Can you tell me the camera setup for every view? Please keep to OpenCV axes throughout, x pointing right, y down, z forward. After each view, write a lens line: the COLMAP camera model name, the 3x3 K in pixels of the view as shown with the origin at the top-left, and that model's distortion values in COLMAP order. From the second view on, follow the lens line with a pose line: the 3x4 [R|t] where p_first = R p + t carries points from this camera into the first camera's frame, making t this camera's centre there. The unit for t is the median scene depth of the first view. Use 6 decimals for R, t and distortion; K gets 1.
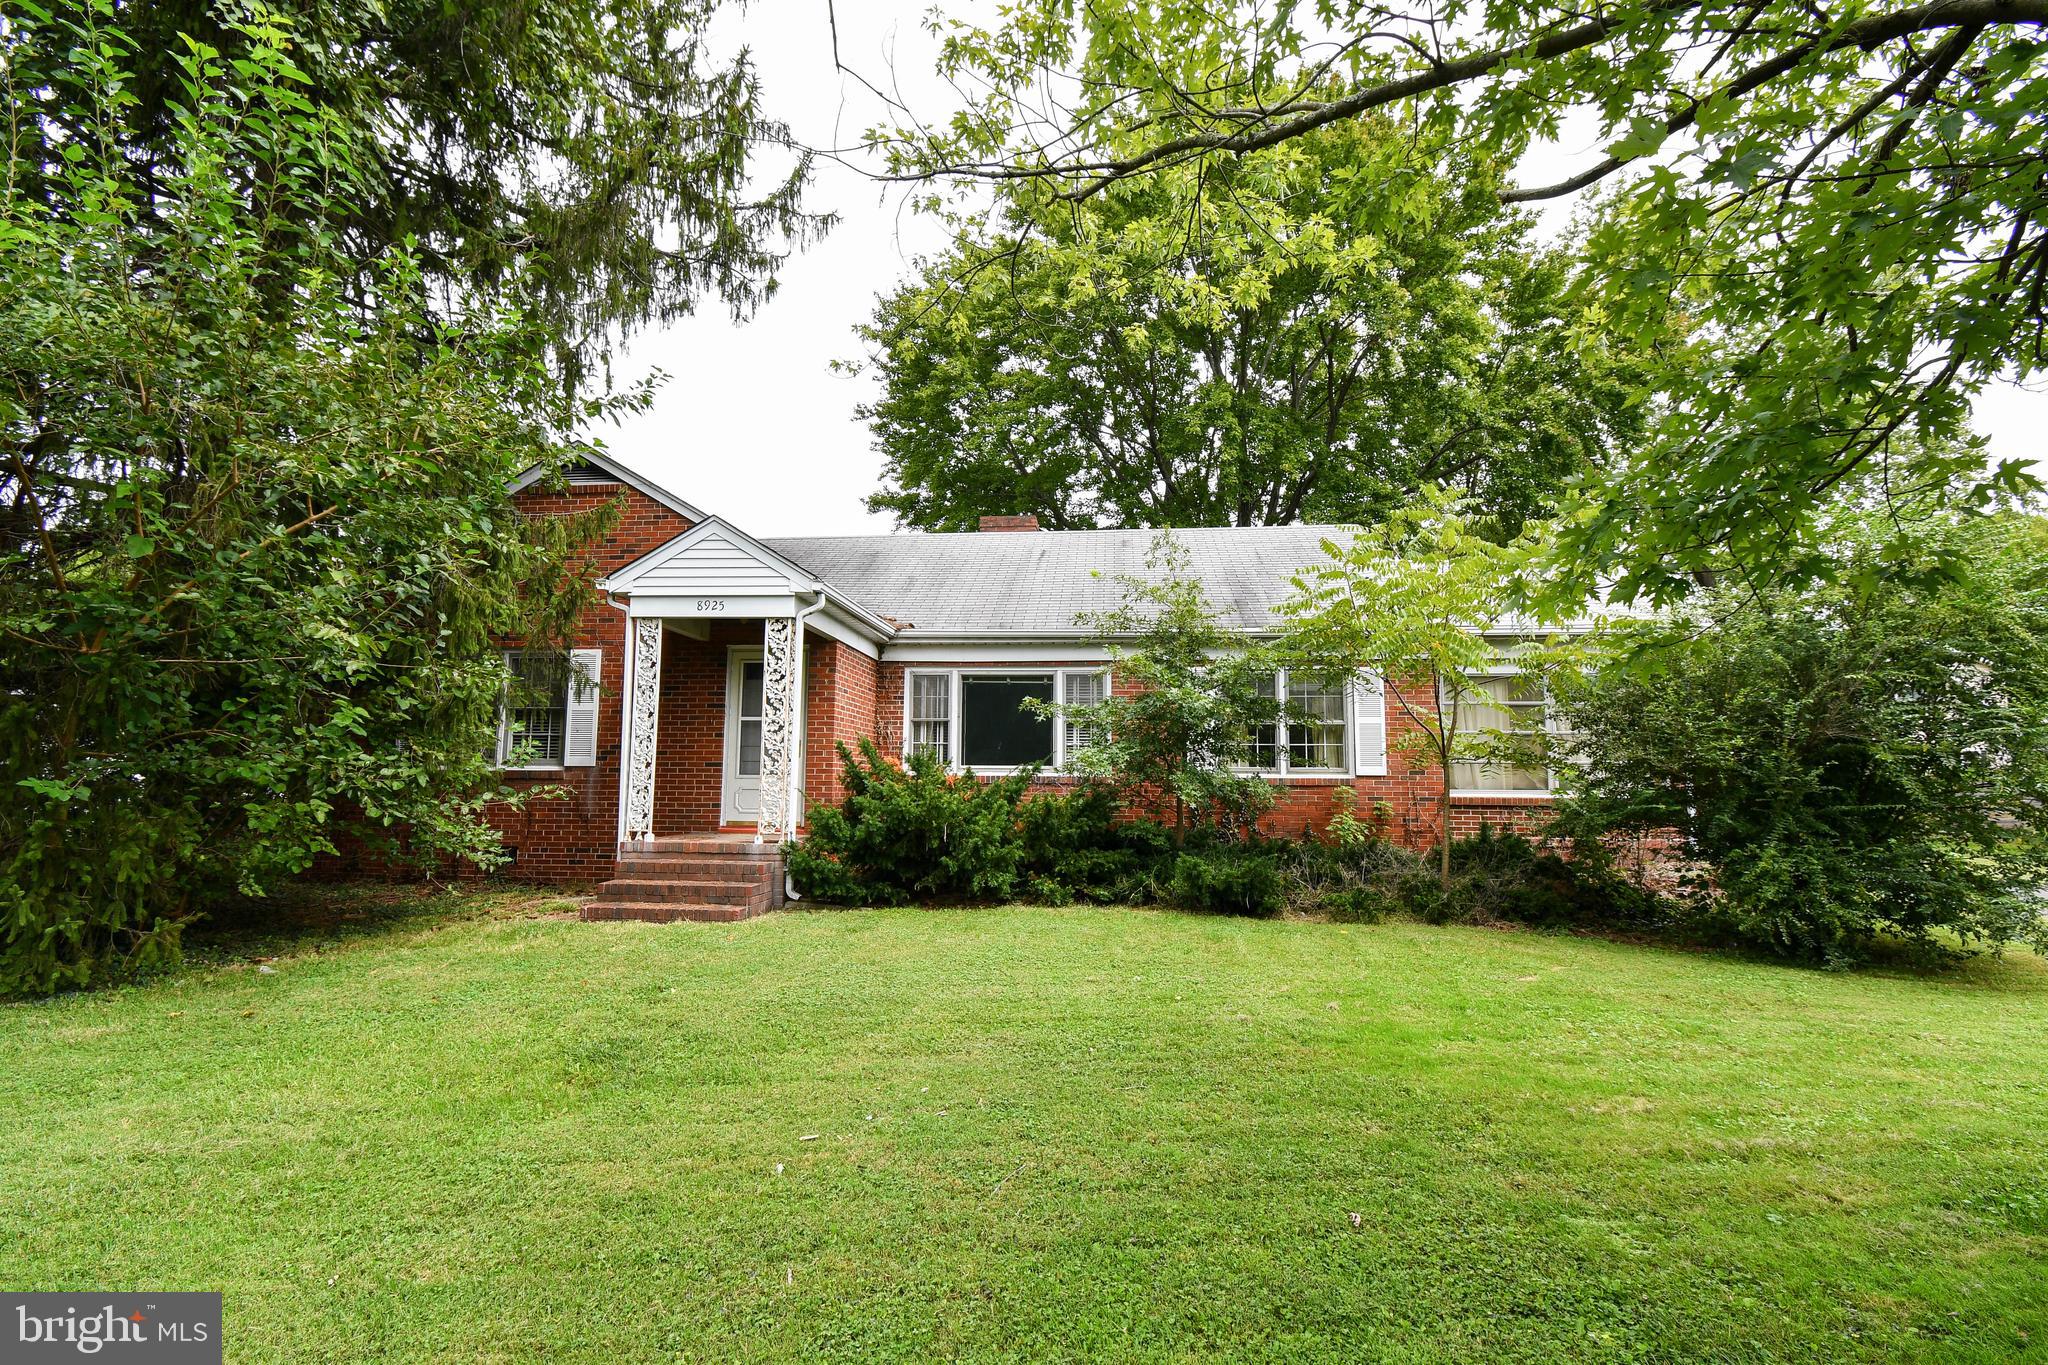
lens RADIAL K [[900.1, 0, 1016.5], [0, 900.1, 687.8], [0, 0, 1]] dist [0.019045, -0.025281]
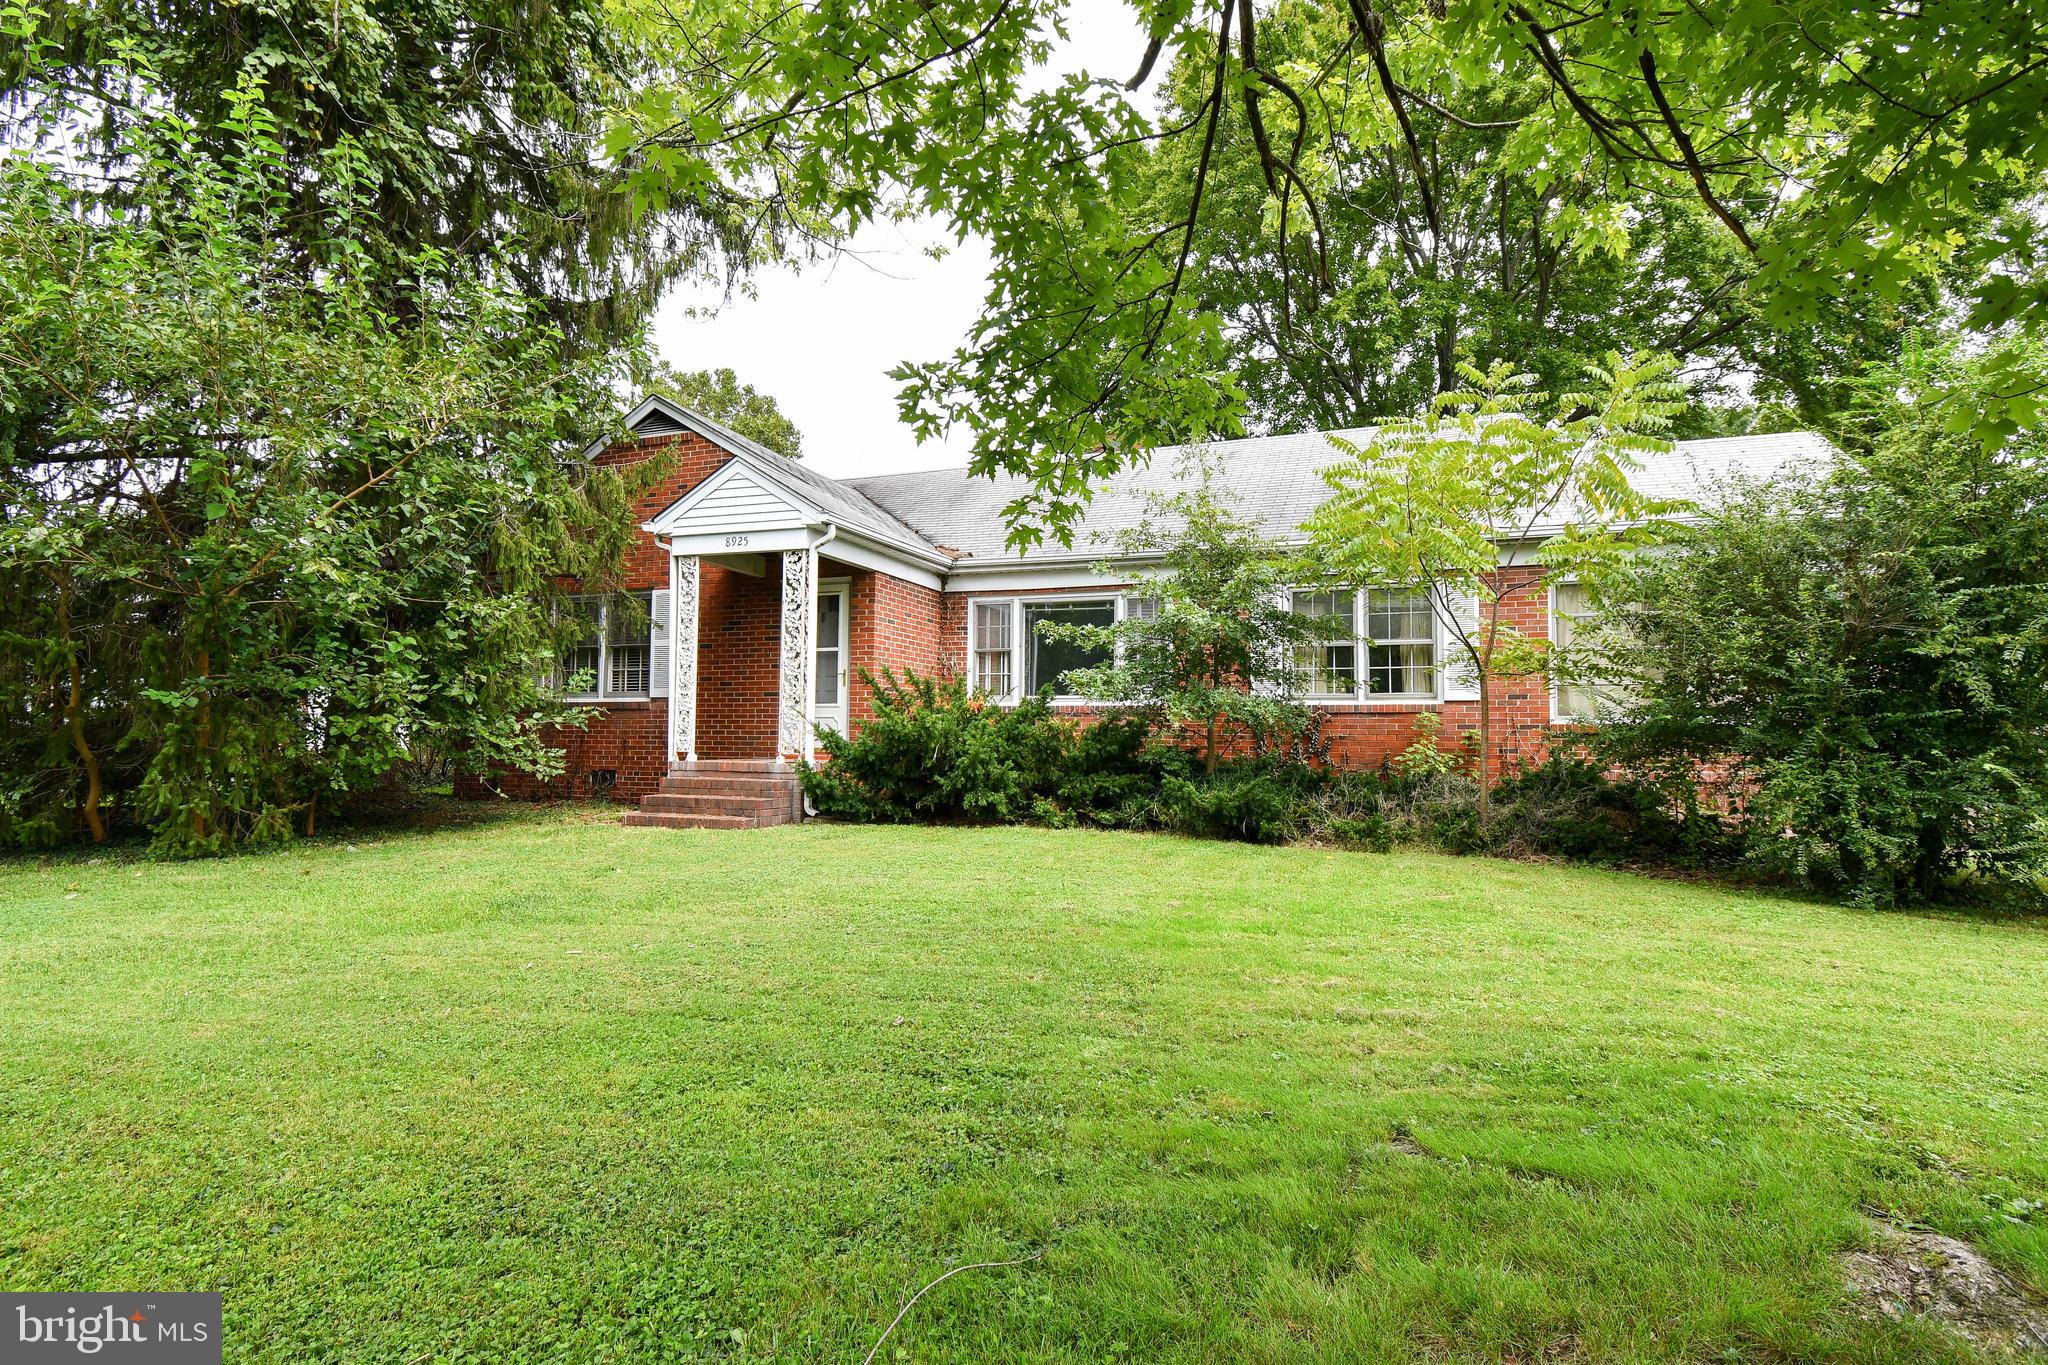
lens RADIAL K [[998.9, 0, 1024.0], [0, 998.9, 682.5], [0, 0, 1]] dist [0.016847, -0.029261]
pose [[0.968426, -0.014040, -0.248905, 0.280017], [0.026189, 0.998618, 0.045568, 0.030027], [0.247921, -0.050648, 0.967455, -0.065836]]
